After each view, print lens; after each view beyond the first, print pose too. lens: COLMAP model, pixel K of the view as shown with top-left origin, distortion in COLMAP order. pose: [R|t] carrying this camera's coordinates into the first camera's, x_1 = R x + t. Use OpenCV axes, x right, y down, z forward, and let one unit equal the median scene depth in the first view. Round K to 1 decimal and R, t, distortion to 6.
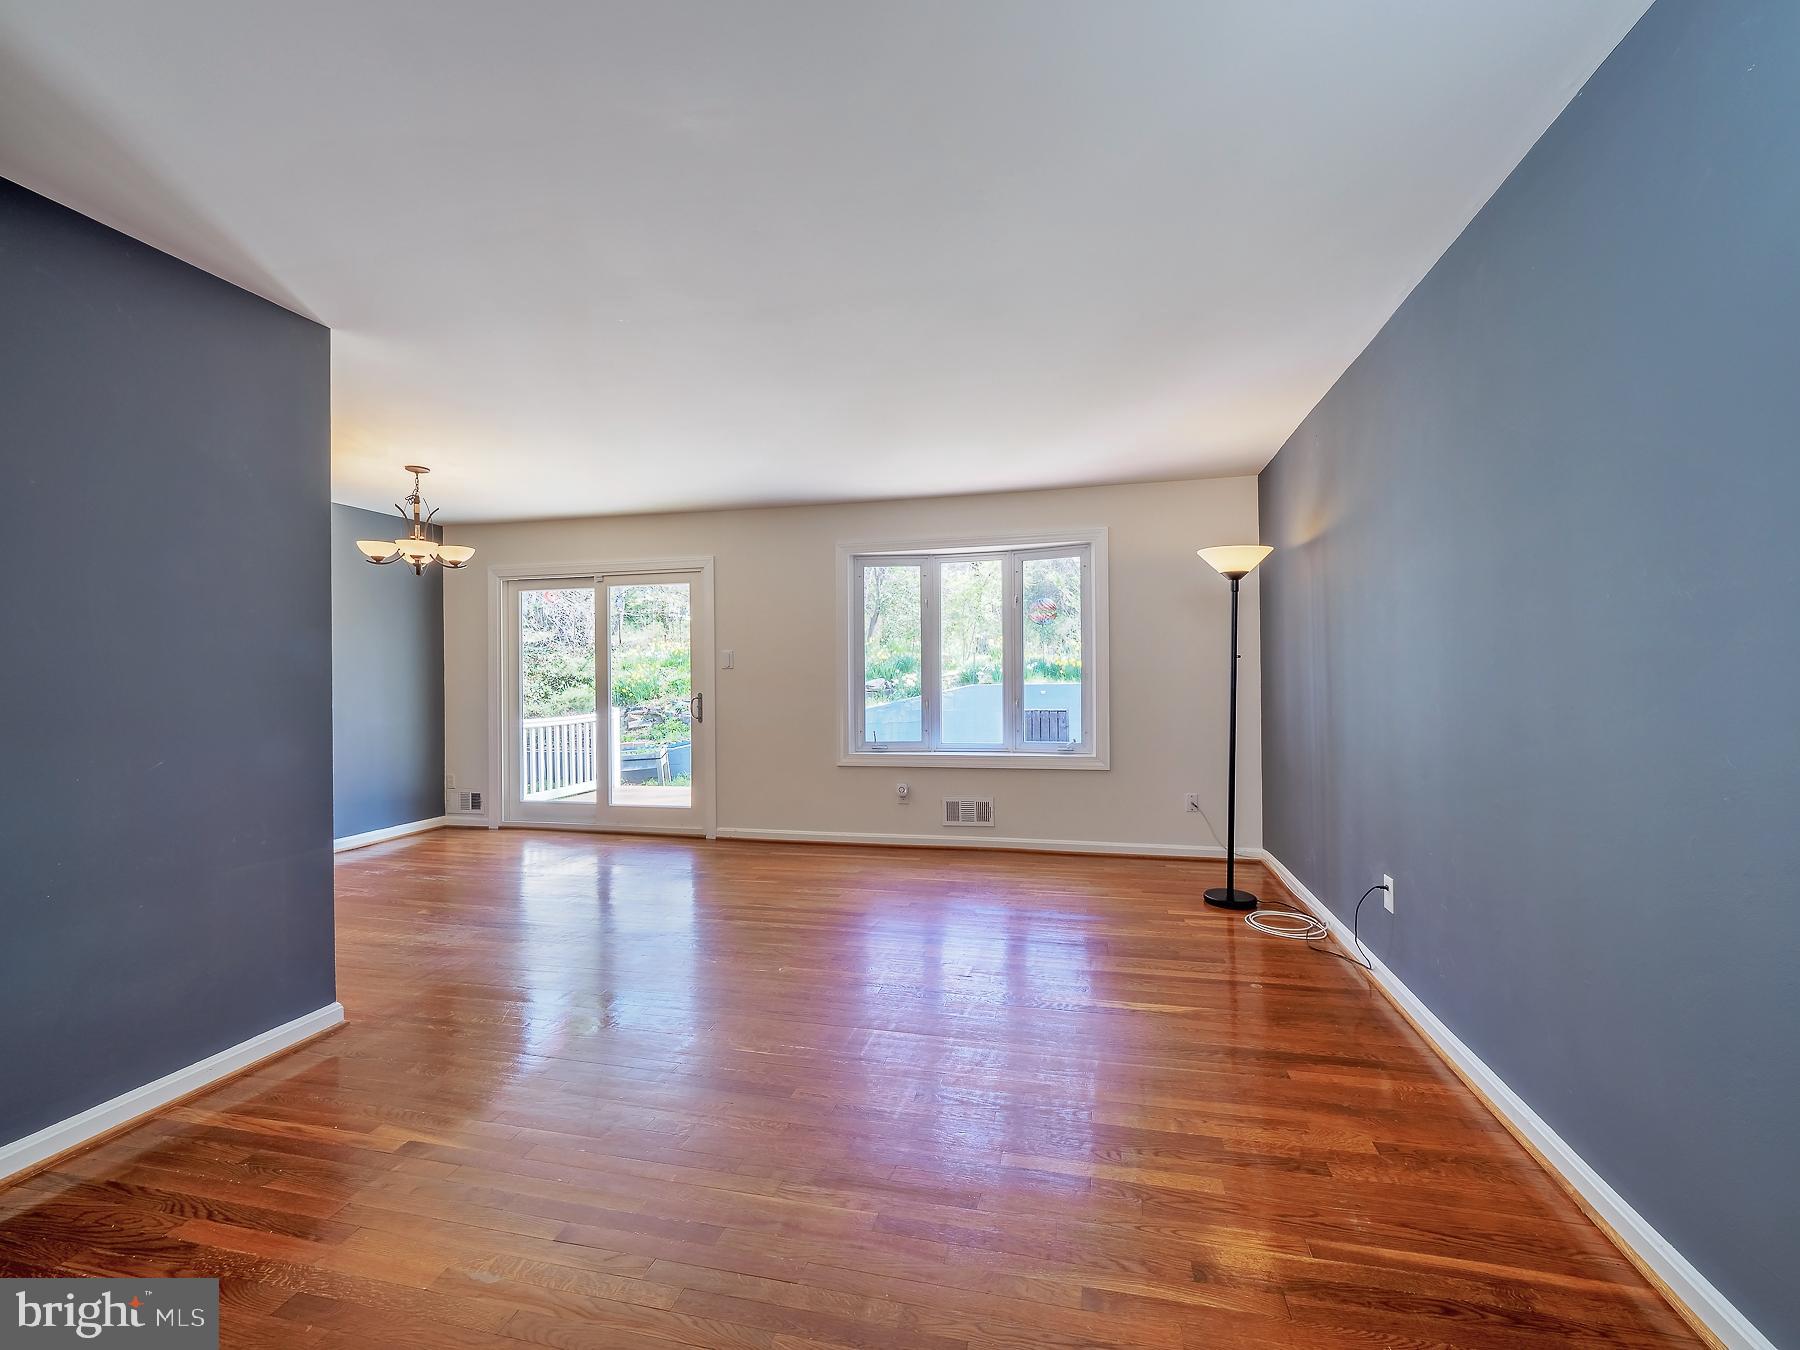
lens RADIAL K [[773.9, 0, 897.1], [0, 773.9, 675.6], [0, 0, 1]] dist [-0.008509, 0.002349]
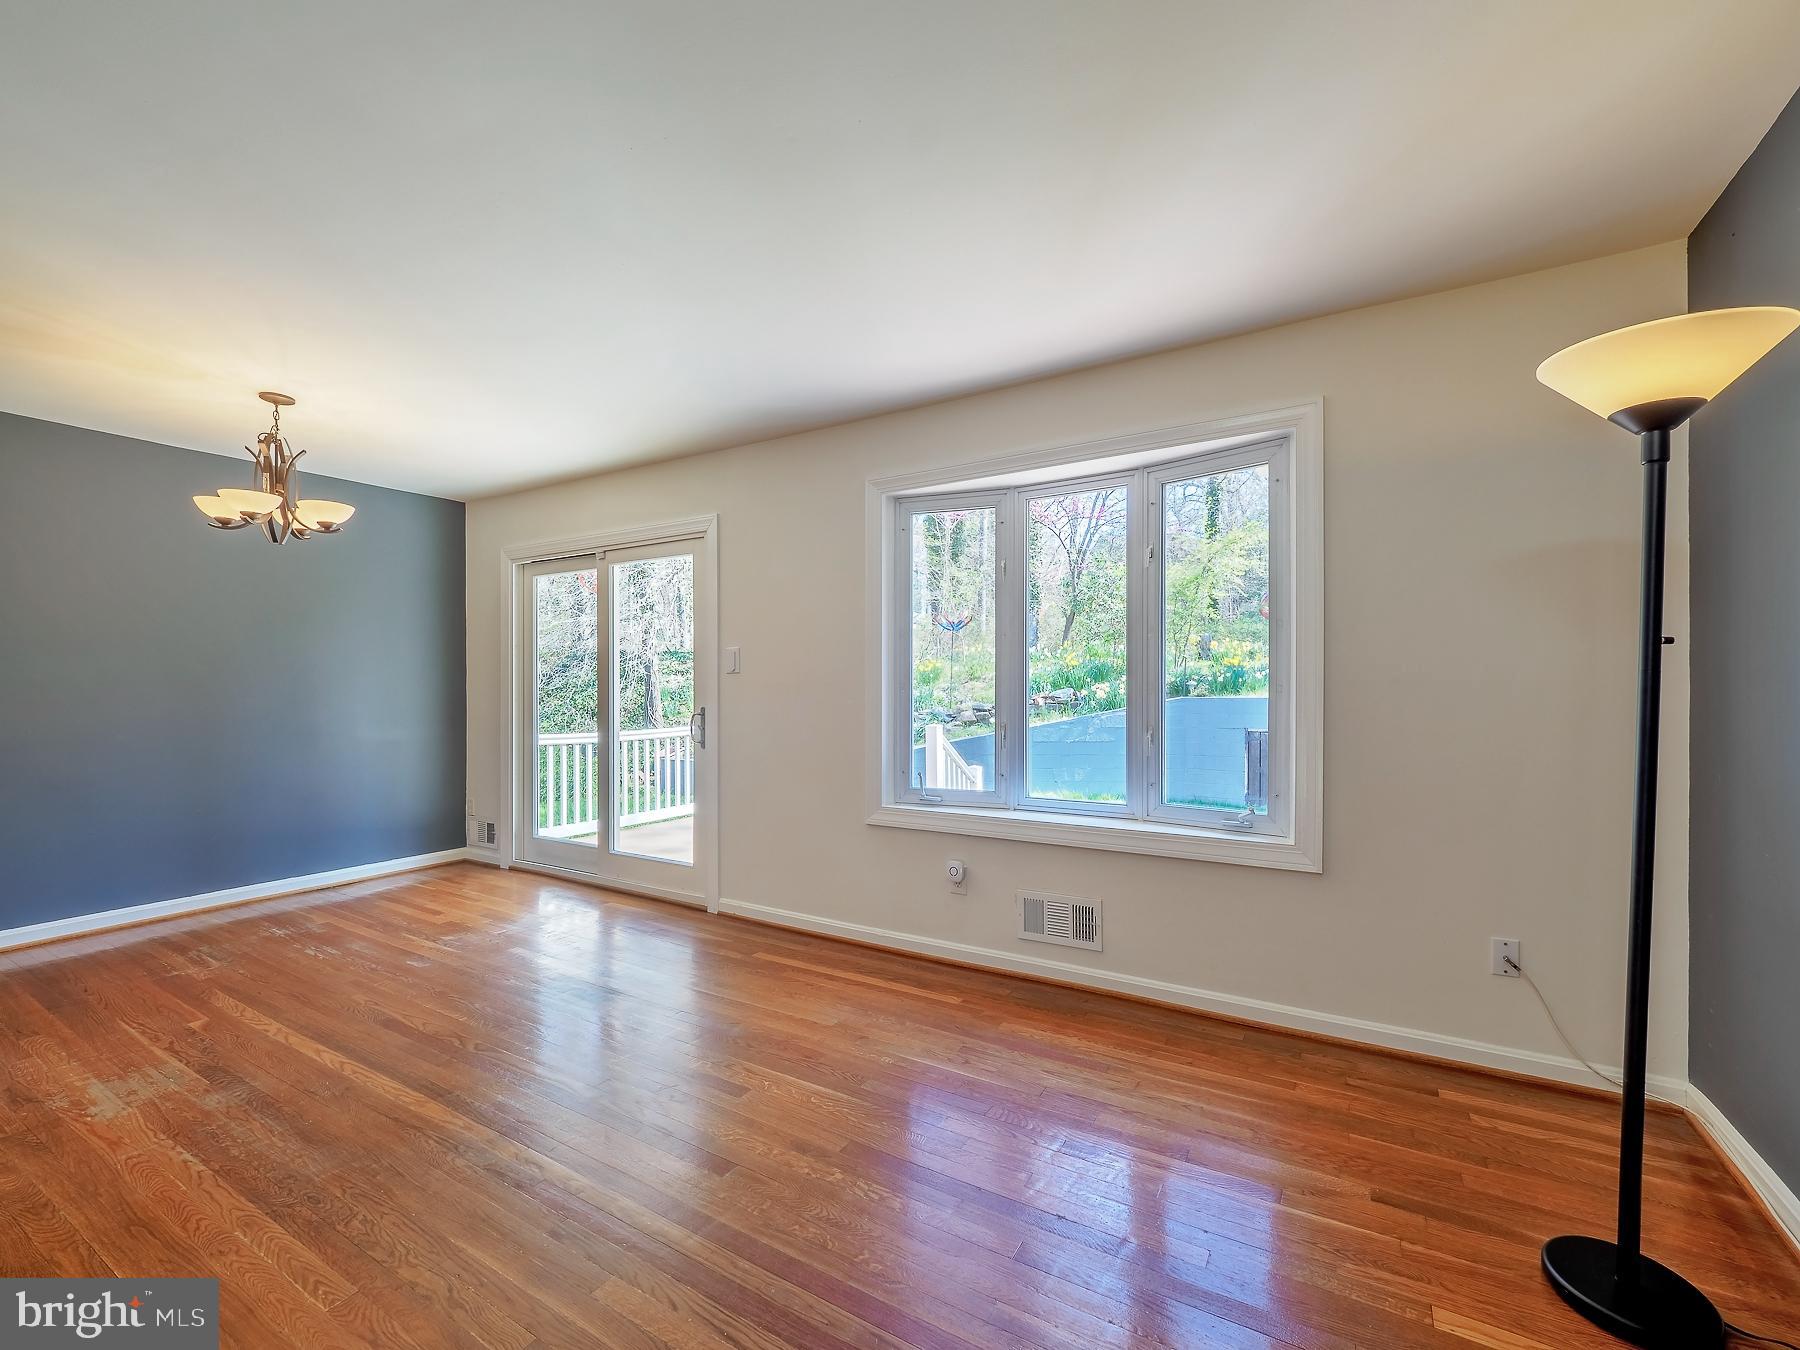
lens RADIAL K [[773.9, 0, 916.2], [0, 773.9, 685.2], [0, 0, 1]] dist [-0.008509, 0.002349]
pose [[0.957390, 0.008221, -0.288681, 0.140162], [-0.007813, 0.999966, 0.002566, -0.001209], [0.288693, -0.000201, 0.957422, 0.372295]]
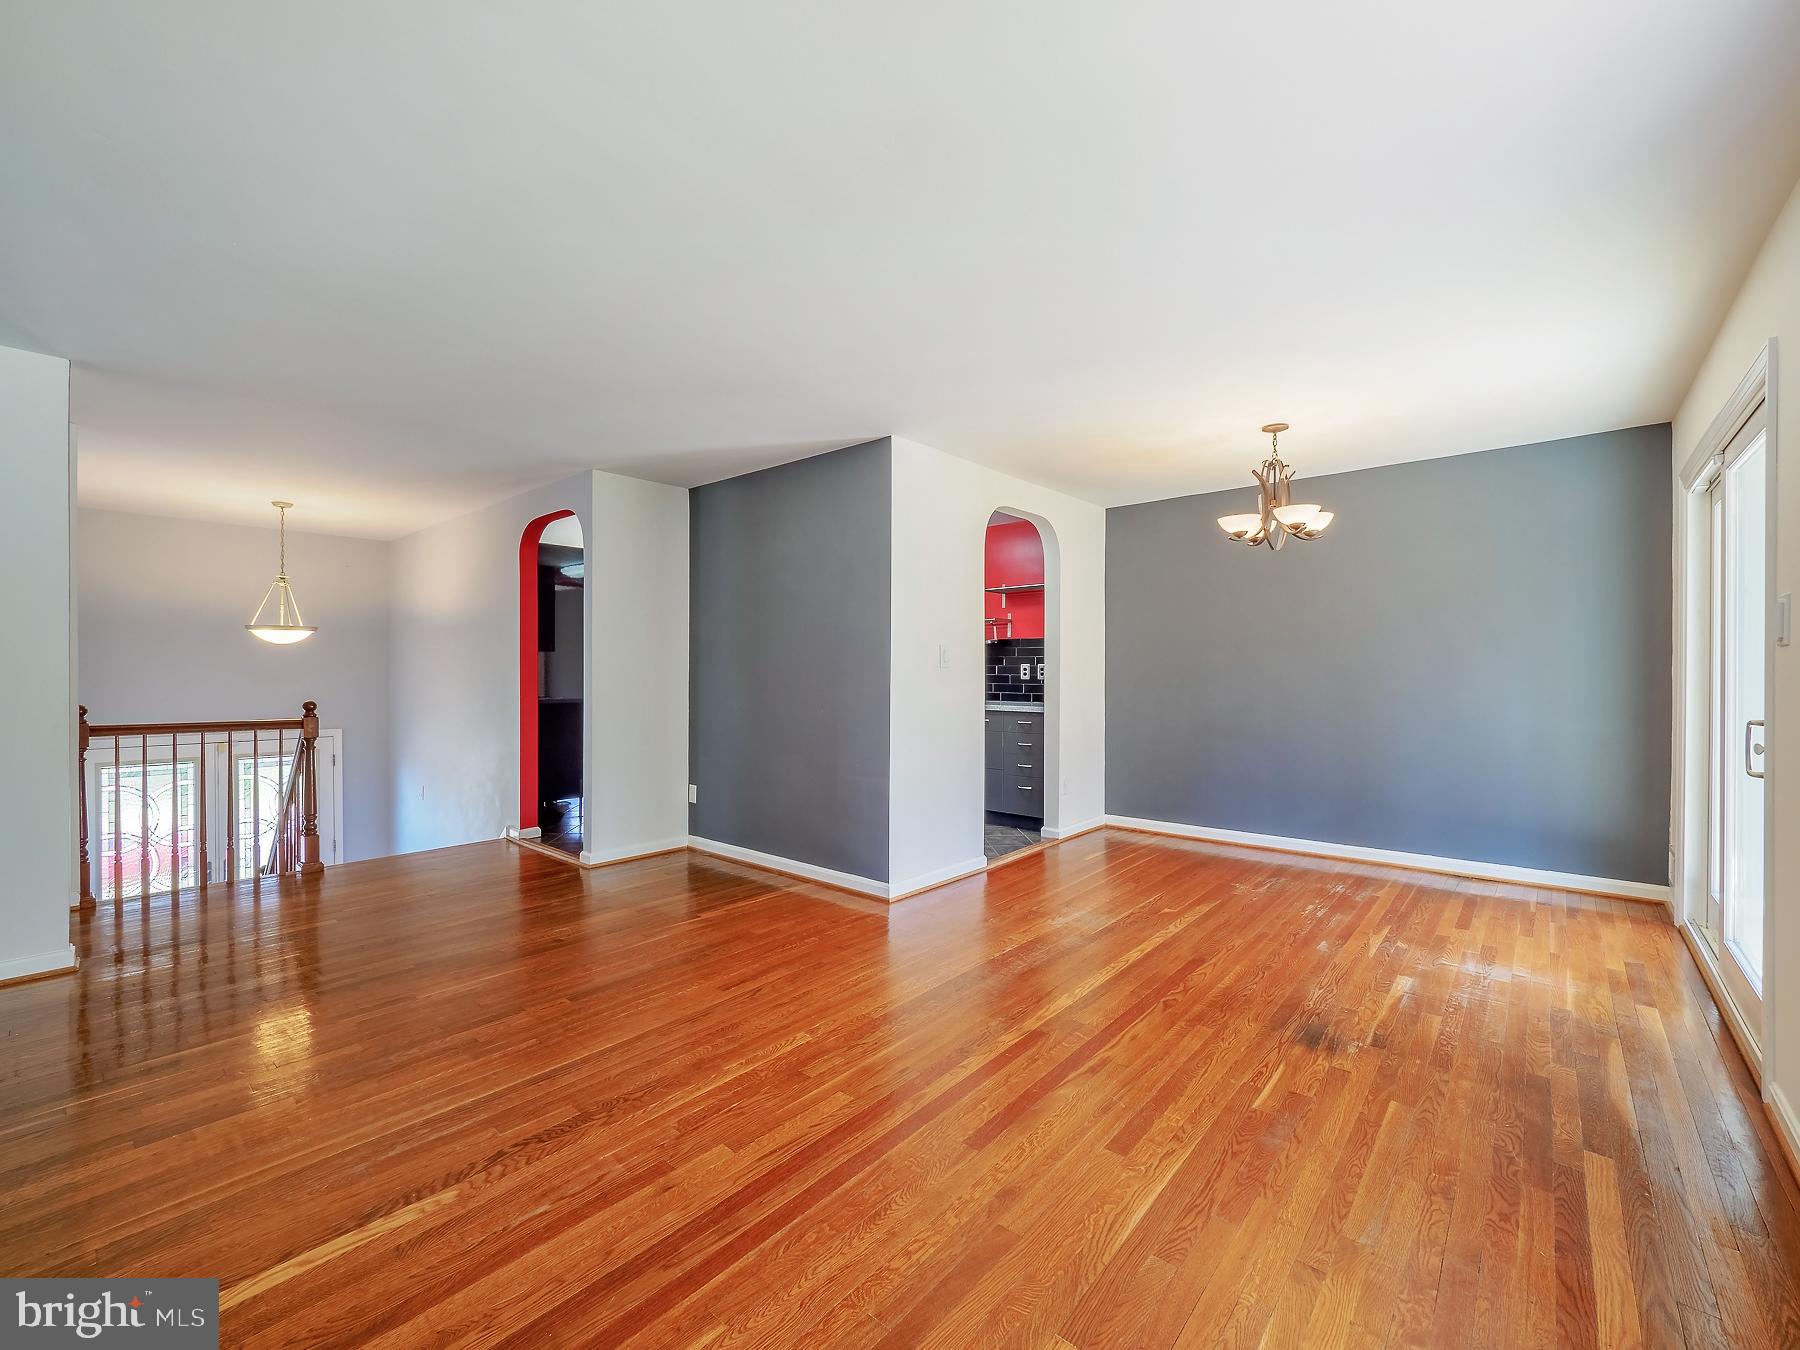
lens RADIAL K [[773.9, 0, 875.4], [0, 773.9, 672.2], [0, 0, 1]] dist [-0.008509, 0.002349]
pose [[-0.458525, 0.017234, -0.888514, 0.290018], [0.004493, 0.999844, 0.017075, -0.007043], [0.888670, 0.003837, -0.458531, 0.788299]]
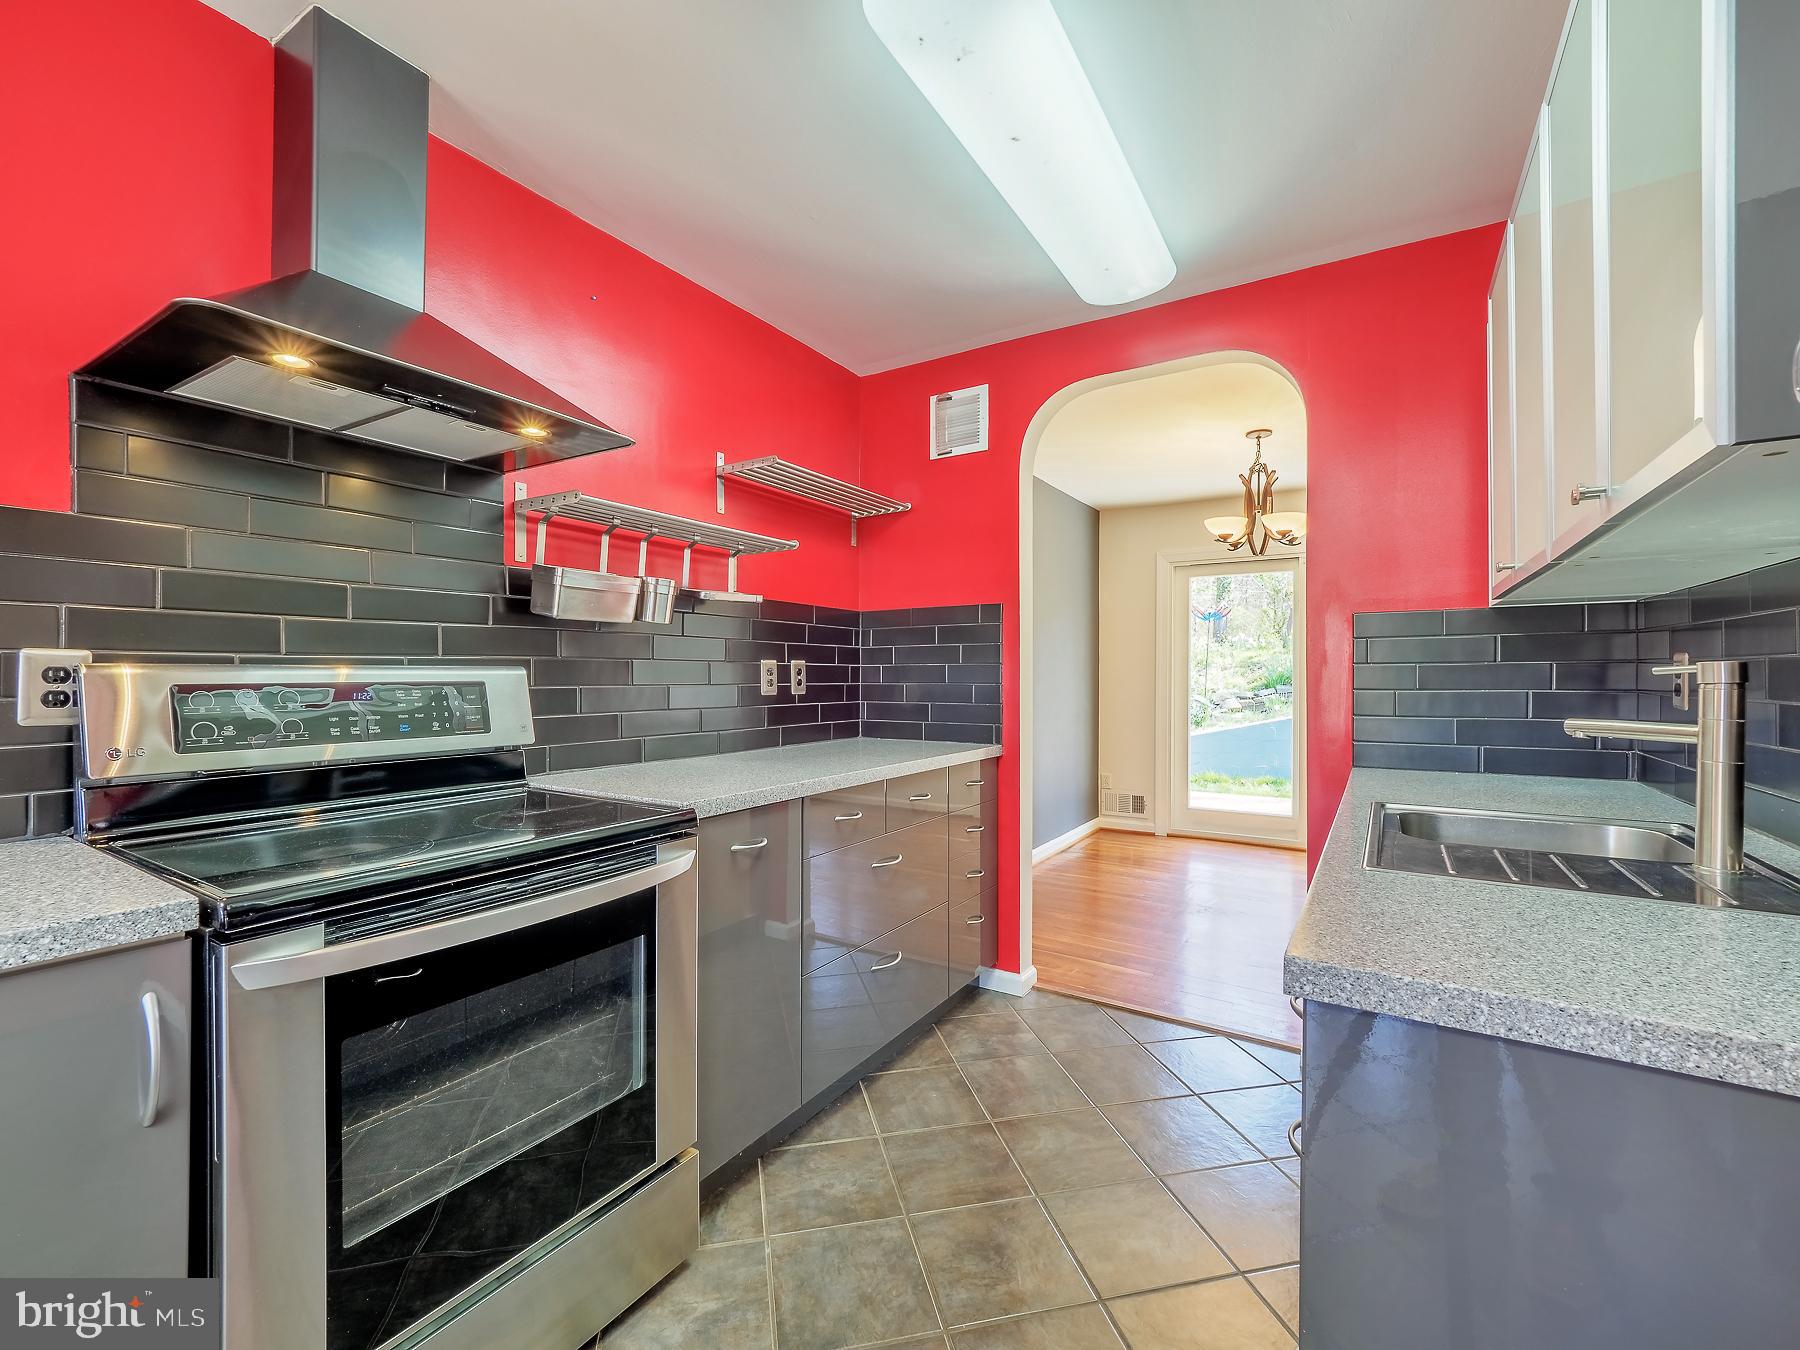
lens RADIAL K [[773.9, 0, 905.8], [0, 773.9, 673.9], [0, 0, 1]] dist [-0.008509, 0.002349]
pose [[0.952540, 0.009408, -0.304268, -0.580506], [-0.007533, 0.999945, 0.007336, 0.001004], [0.304320, -0.004696, 0.952558, 0.029056]]
